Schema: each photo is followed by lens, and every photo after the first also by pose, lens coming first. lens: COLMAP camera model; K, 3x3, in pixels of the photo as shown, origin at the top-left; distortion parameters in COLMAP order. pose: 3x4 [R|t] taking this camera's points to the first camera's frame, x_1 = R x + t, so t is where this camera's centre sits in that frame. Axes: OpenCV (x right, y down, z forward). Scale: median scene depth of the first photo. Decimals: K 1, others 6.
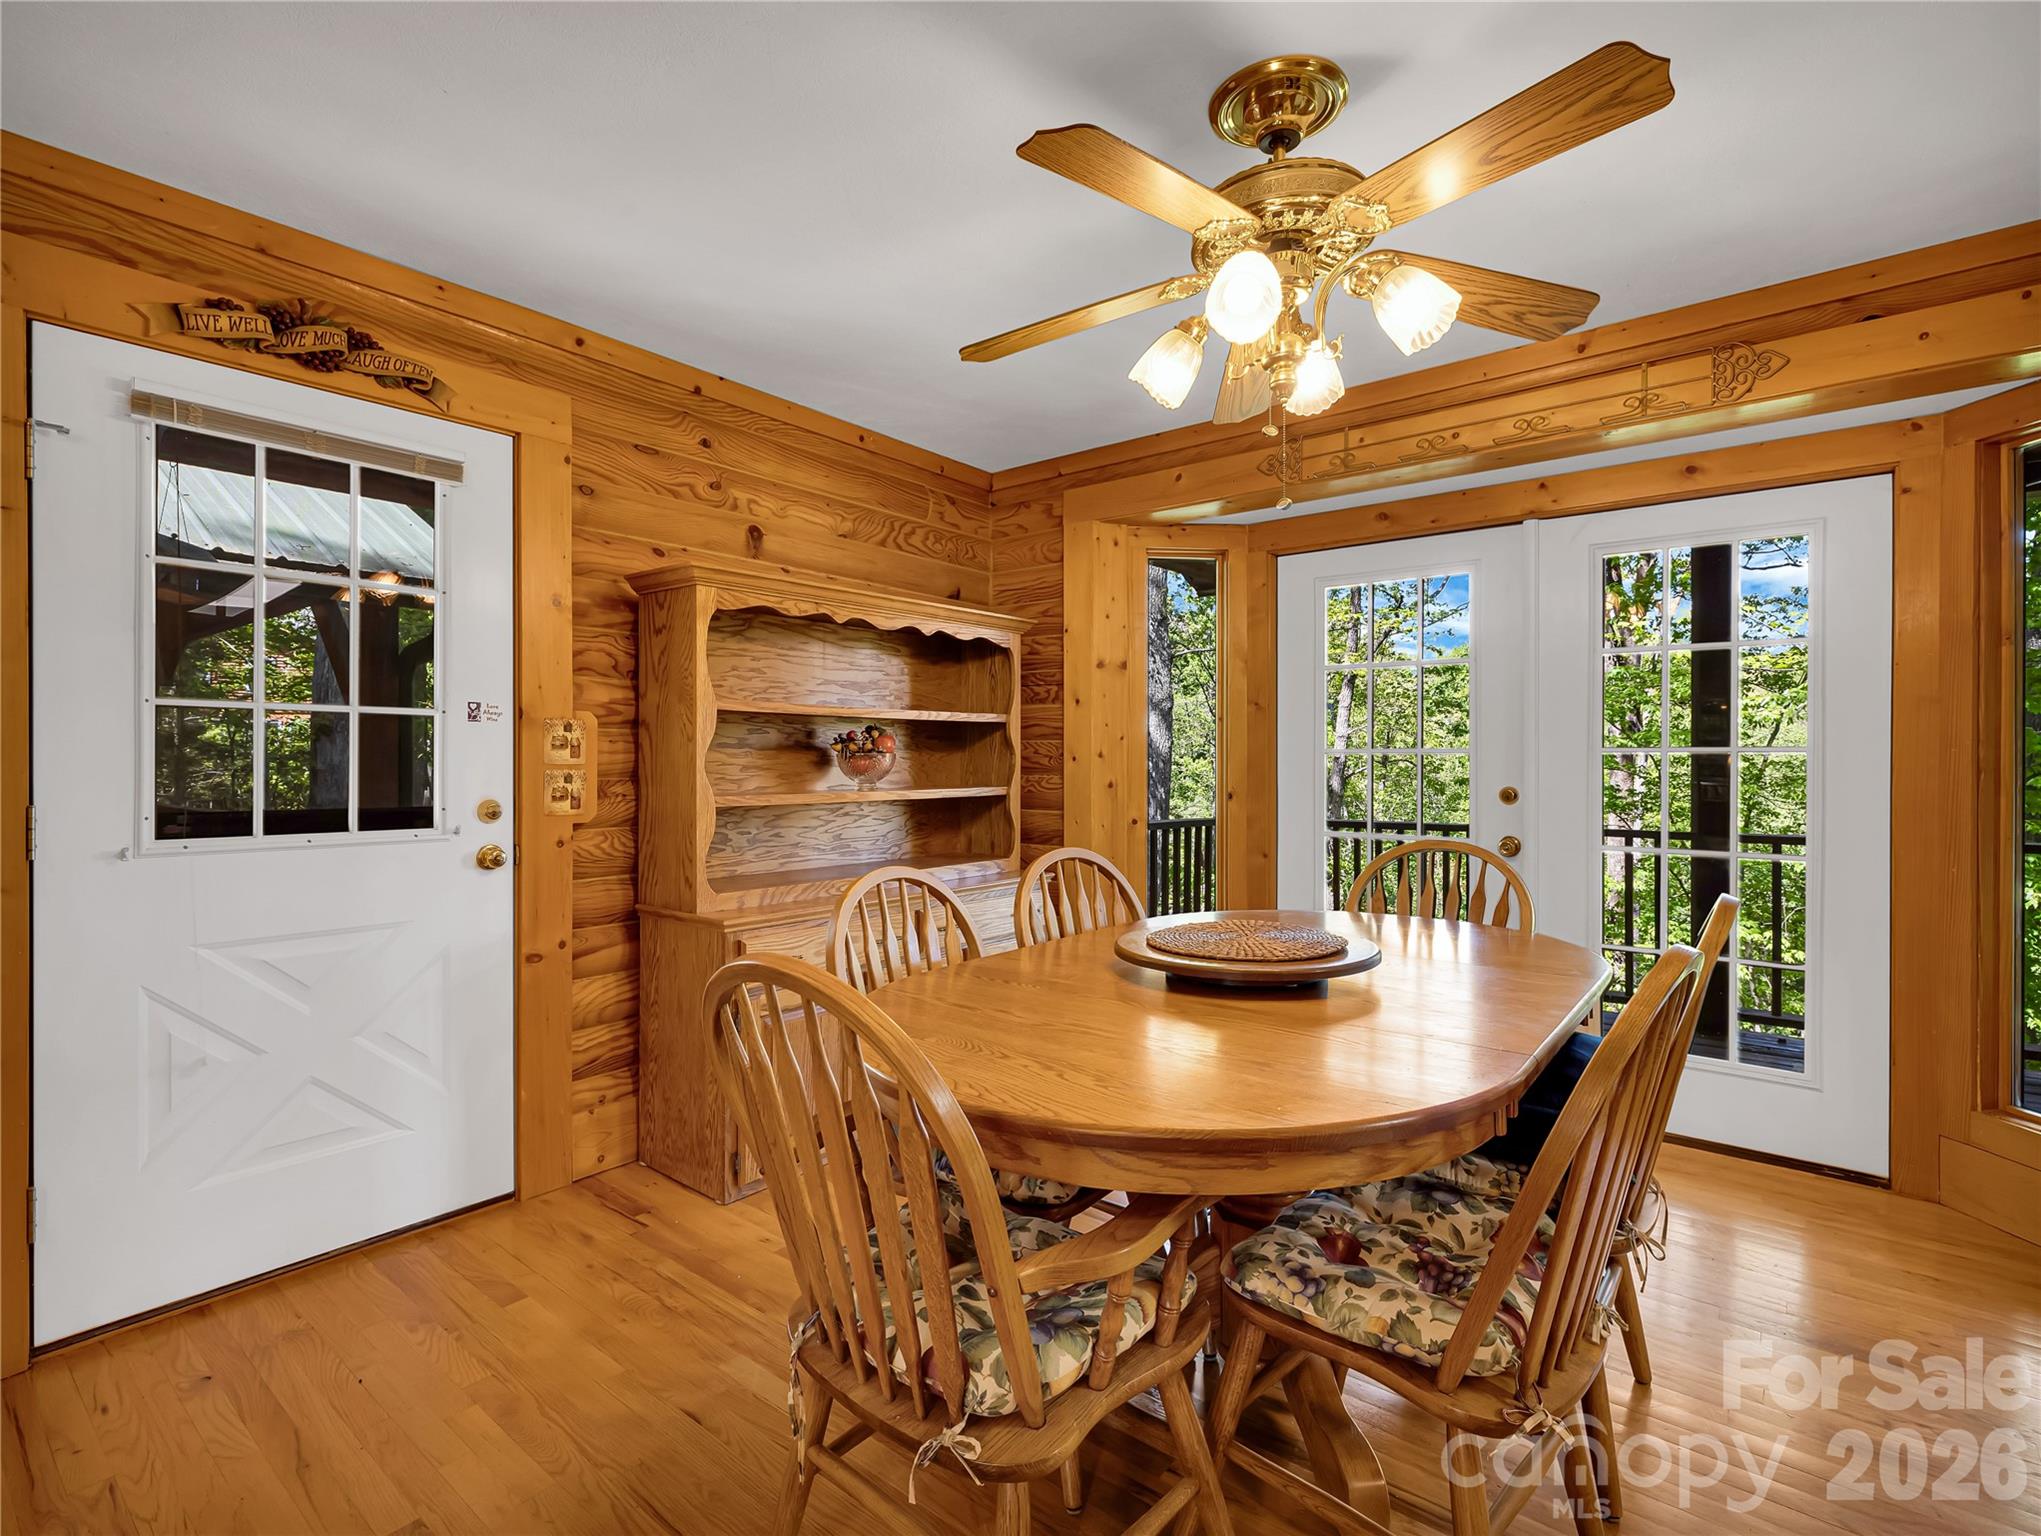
lens RADIAL K [[962.8, 0, 1022.4], [0, 962.8, 765.6], [0, 0, 1]] dist [-0.006414, 0.002210]
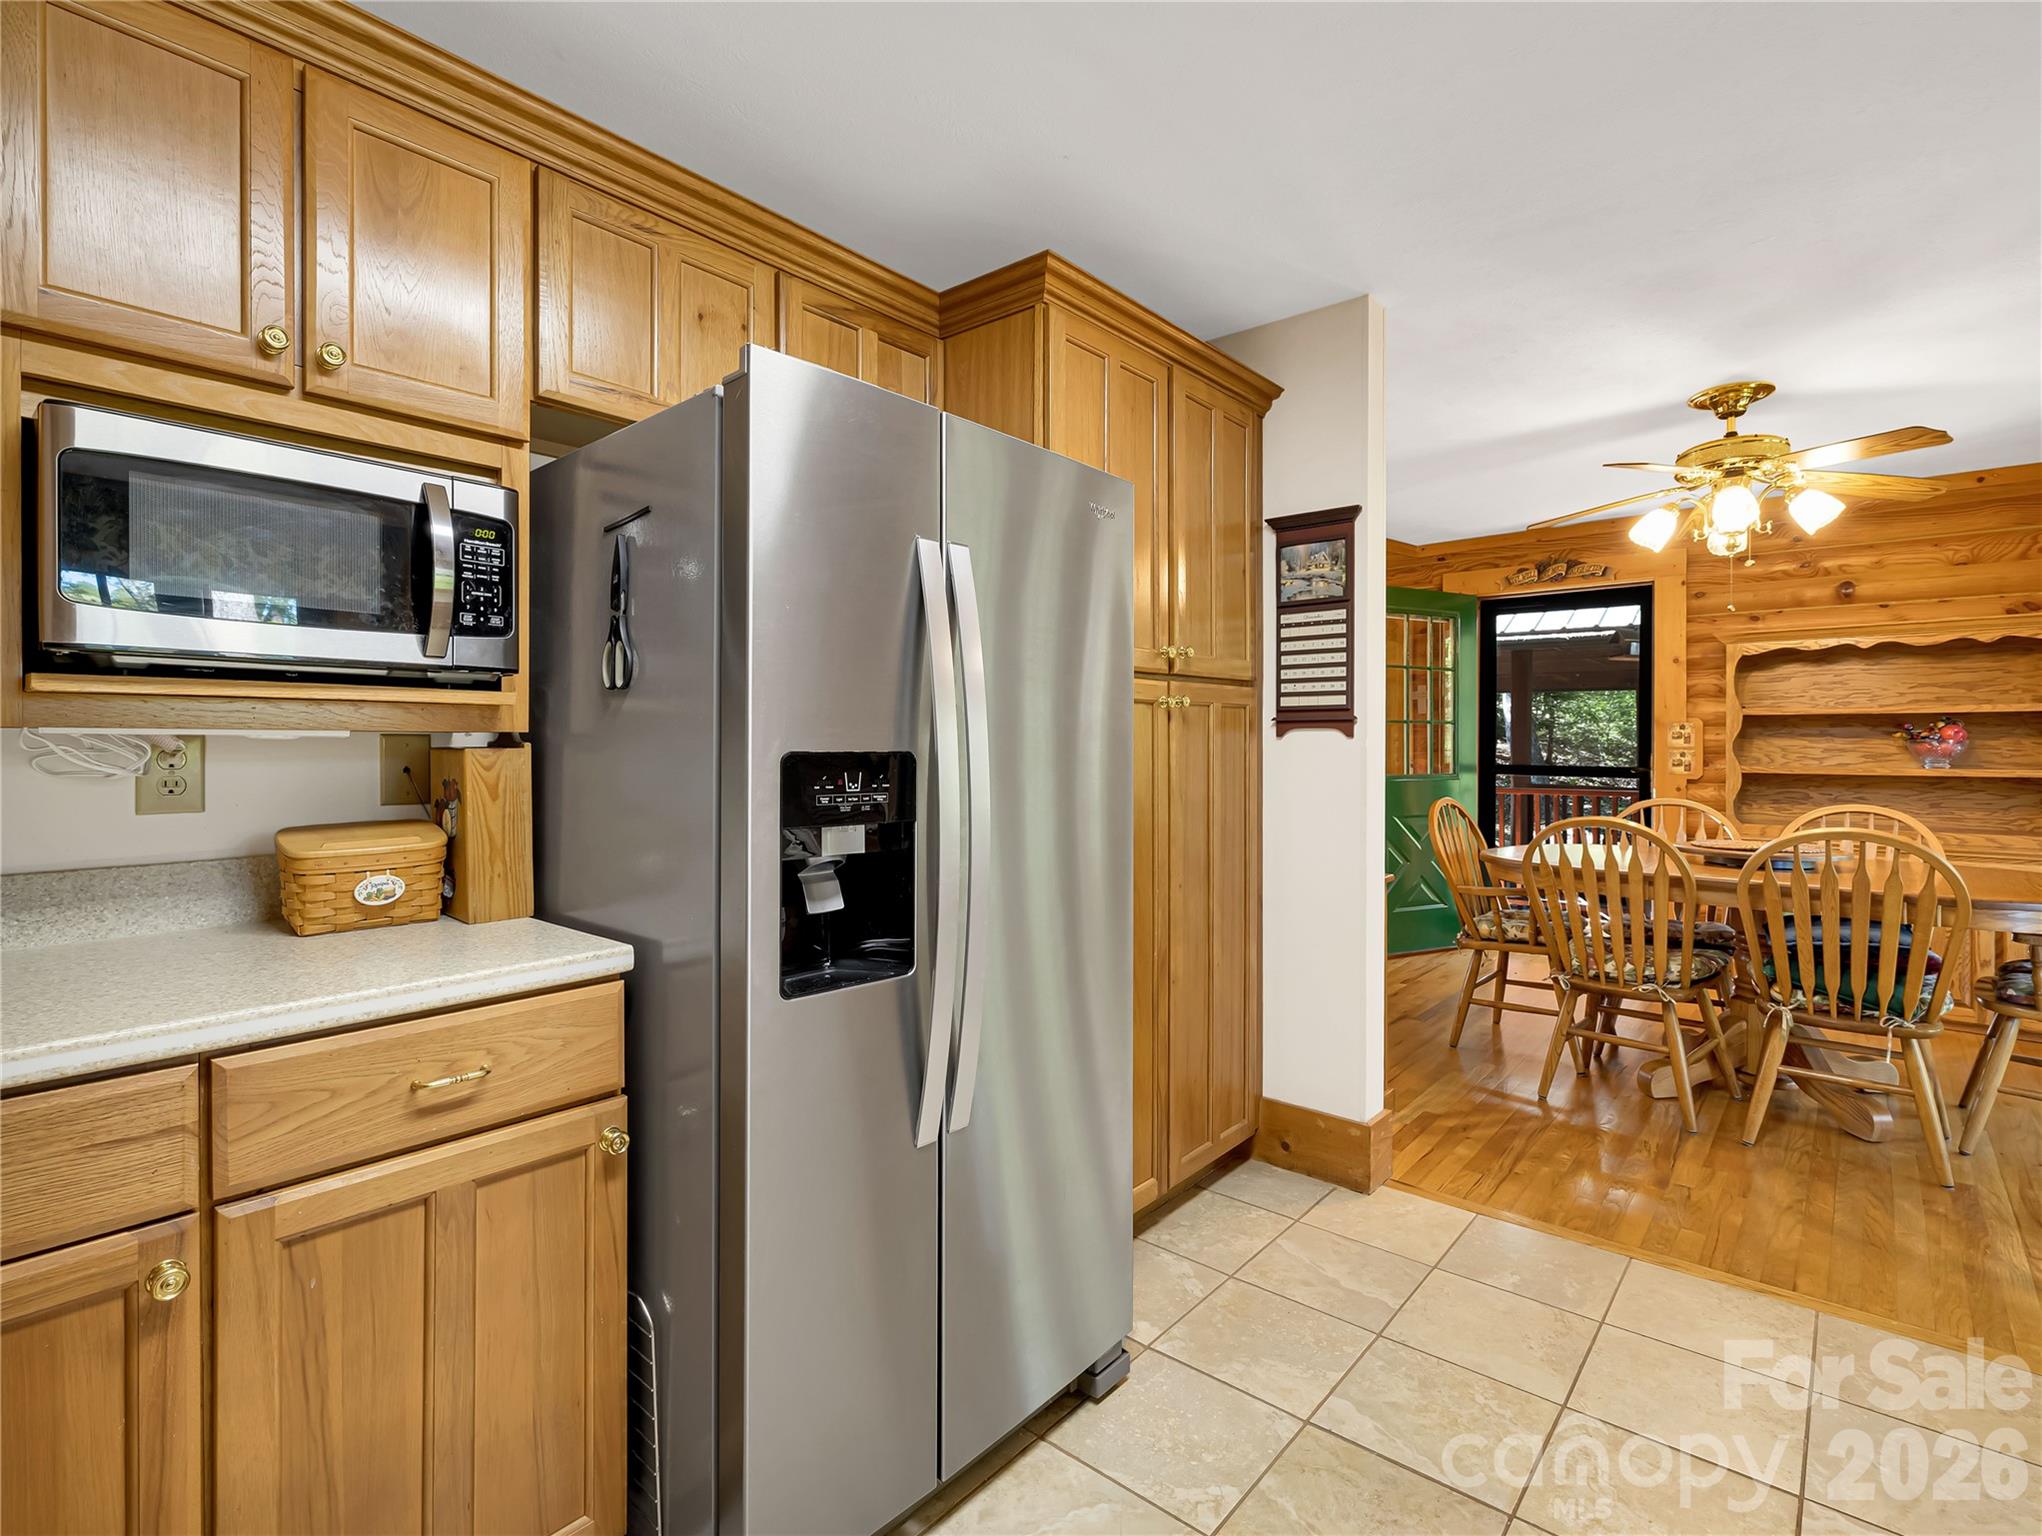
lens RADIAL K [[963.3, 0, 1044.9], [0, 963.3, 743.5], [0, 0, 1]] dist [-0.006414, 0.002210]
pose [[-0.021270, 0.002109, -0.999772, 1.216919], [-0.006514, 0.999976, 0.002248, -0.003466], [0.999753, 0.006560, -0.021256, -0.164087]]
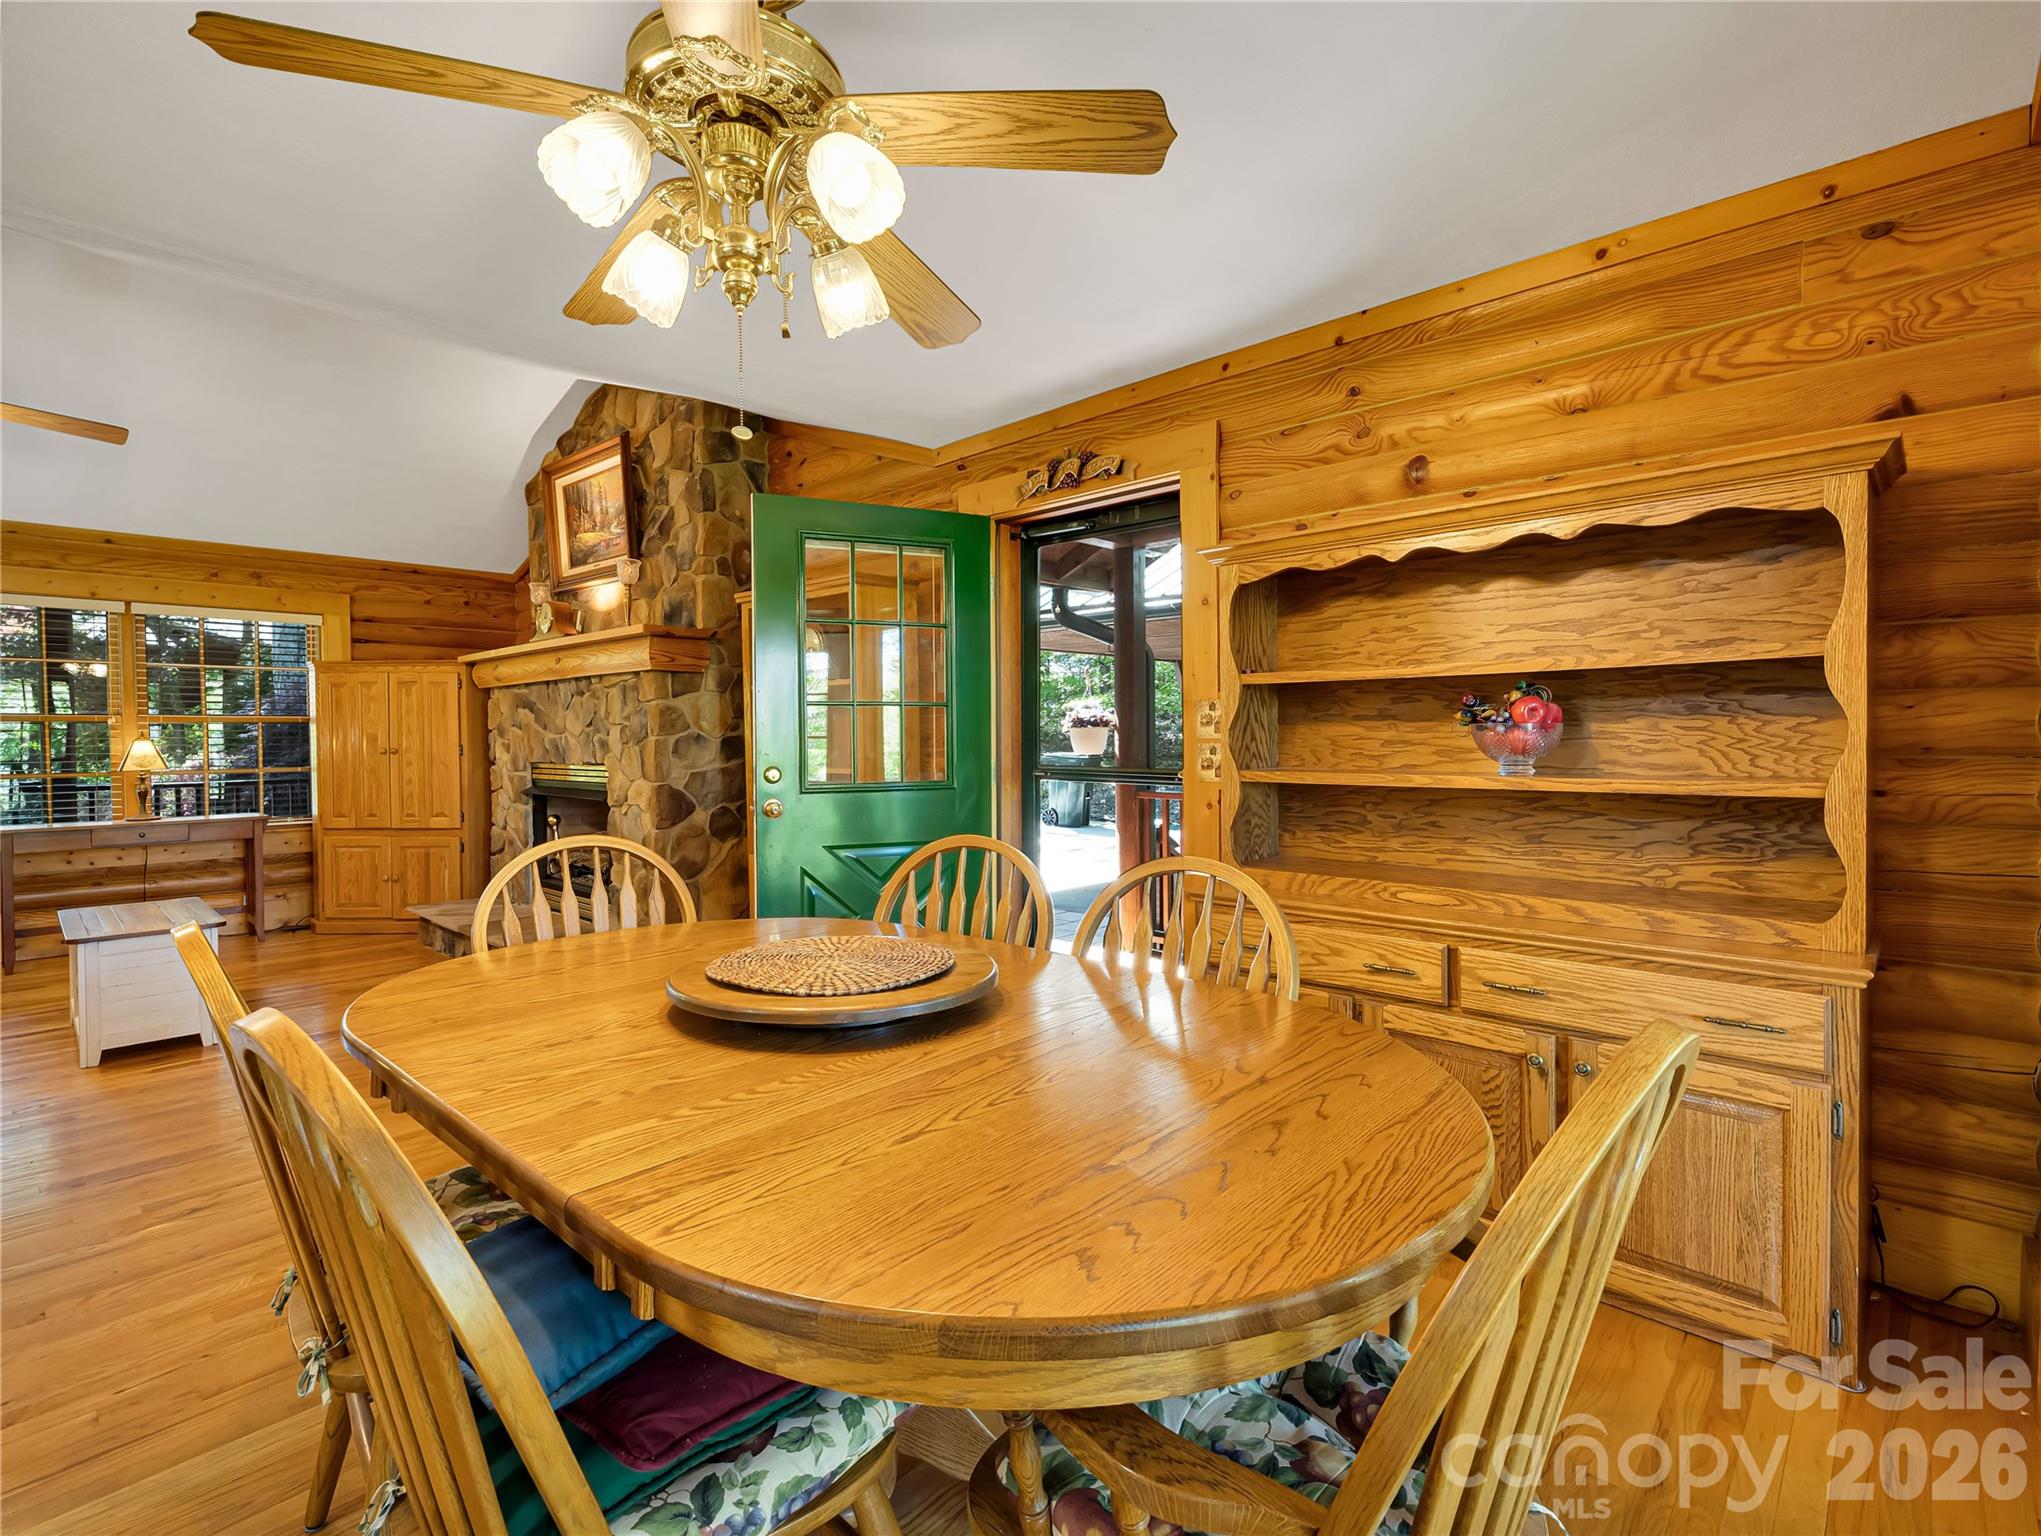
lens RADIAL K [[962.8, 0, 1029.6], [0, 962.8, 751.3], [0, 0, 1]] dist [-0.006414, 0.002210]
pose [[-0.066968, 0.017007, -0.997610, 0.613396], [0.000968, 0.999855, 0.016980, -0.004901], [0.997755, 0.000171, -0.066974, 0.741379]]
